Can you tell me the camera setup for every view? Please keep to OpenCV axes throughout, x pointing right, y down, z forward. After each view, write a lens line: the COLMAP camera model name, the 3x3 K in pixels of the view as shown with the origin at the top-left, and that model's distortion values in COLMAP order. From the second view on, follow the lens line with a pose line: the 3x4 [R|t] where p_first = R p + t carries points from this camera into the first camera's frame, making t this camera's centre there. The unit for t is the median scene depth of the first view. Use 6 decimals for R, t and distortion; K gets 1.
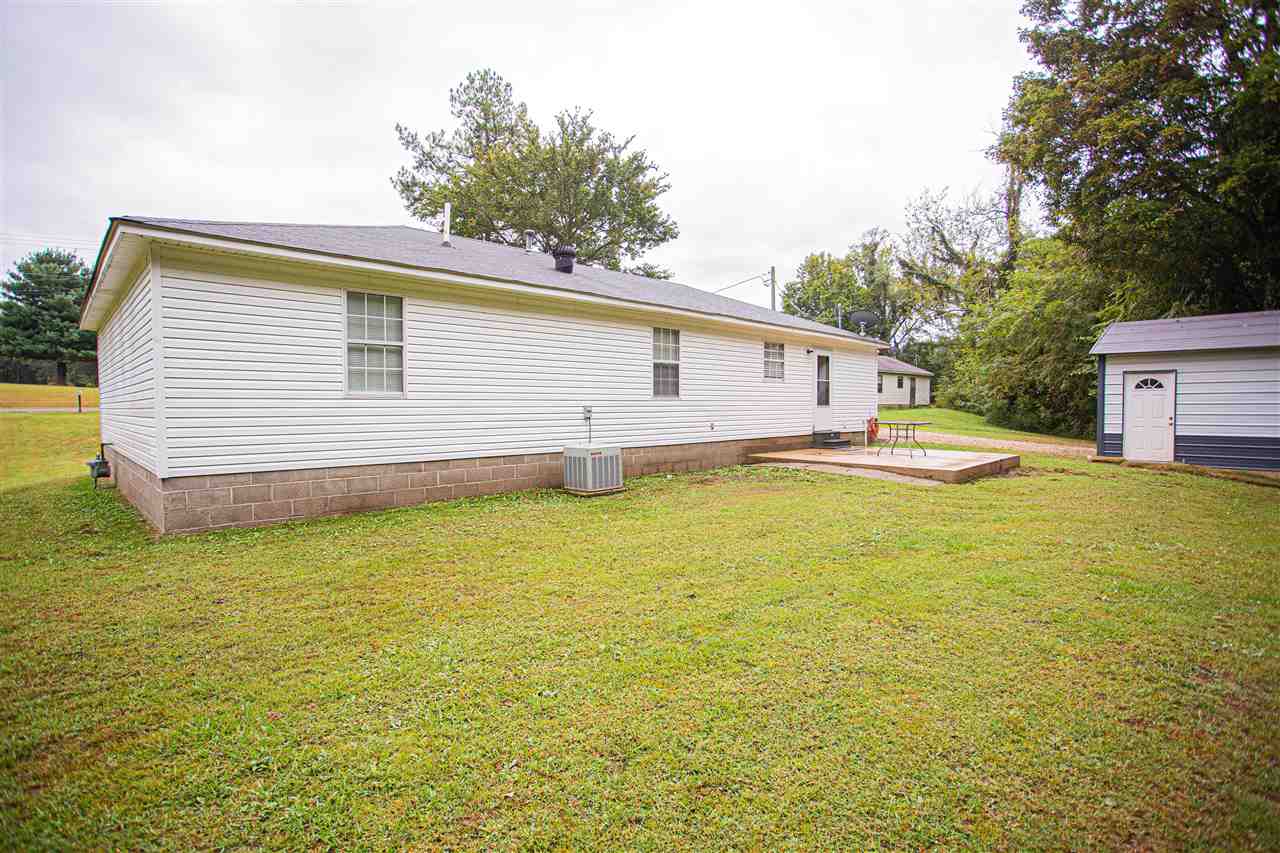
lens RADIAL K [[618.5, 0, 634.7], [0, 618.5, 426.9], [0, 0, 1]] dist [-0.047532, 0.010250]
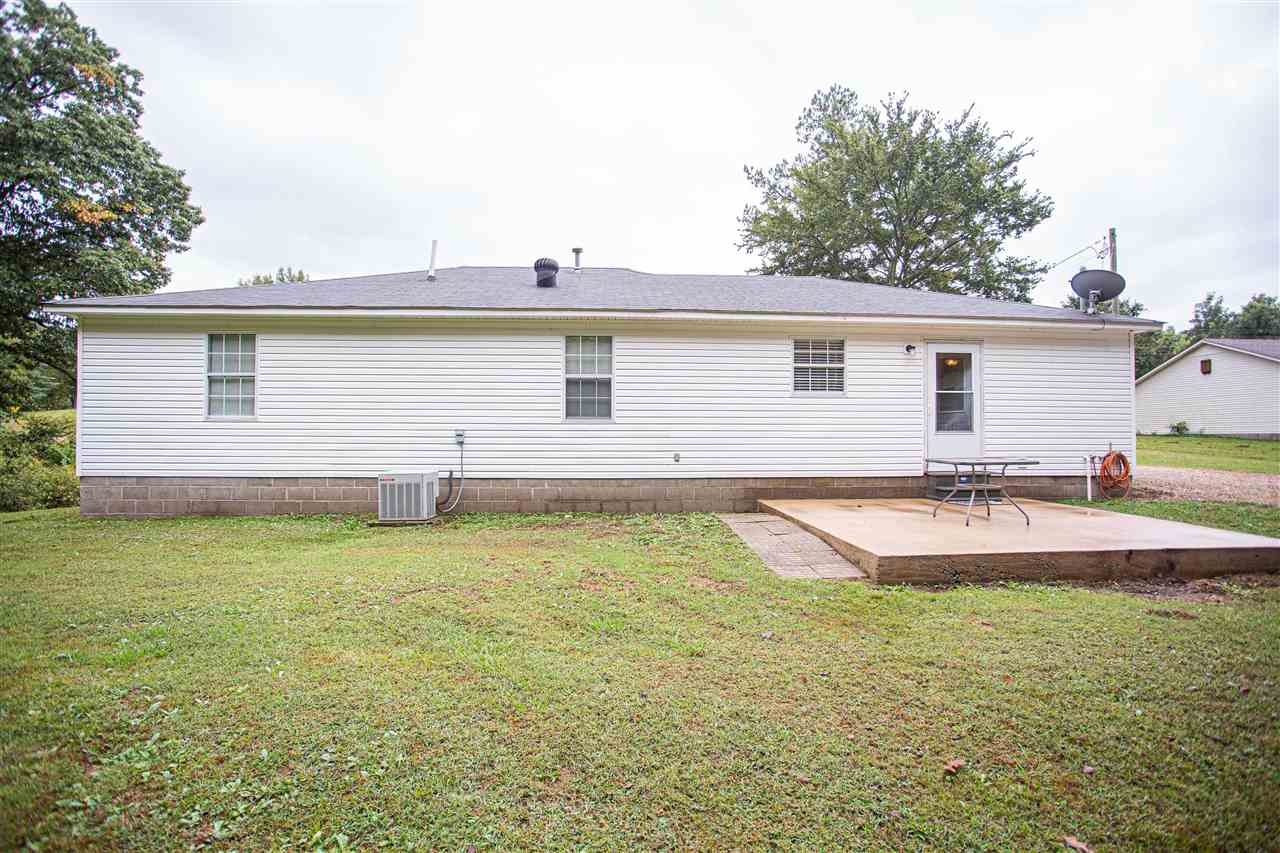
lens RADIAL K [[618.5, 0, 639.2], [0, 618.5, 427.2], [0, 0, 1]] dist [-0.047532, 0.010250]
pose [[0.757315, -0.004214, -0.653037, 0.627237], [-0.028299, 0.998828, -0.039263, -0.007546], [0.652437, 0.048215, 0.756308, 0.418333]]
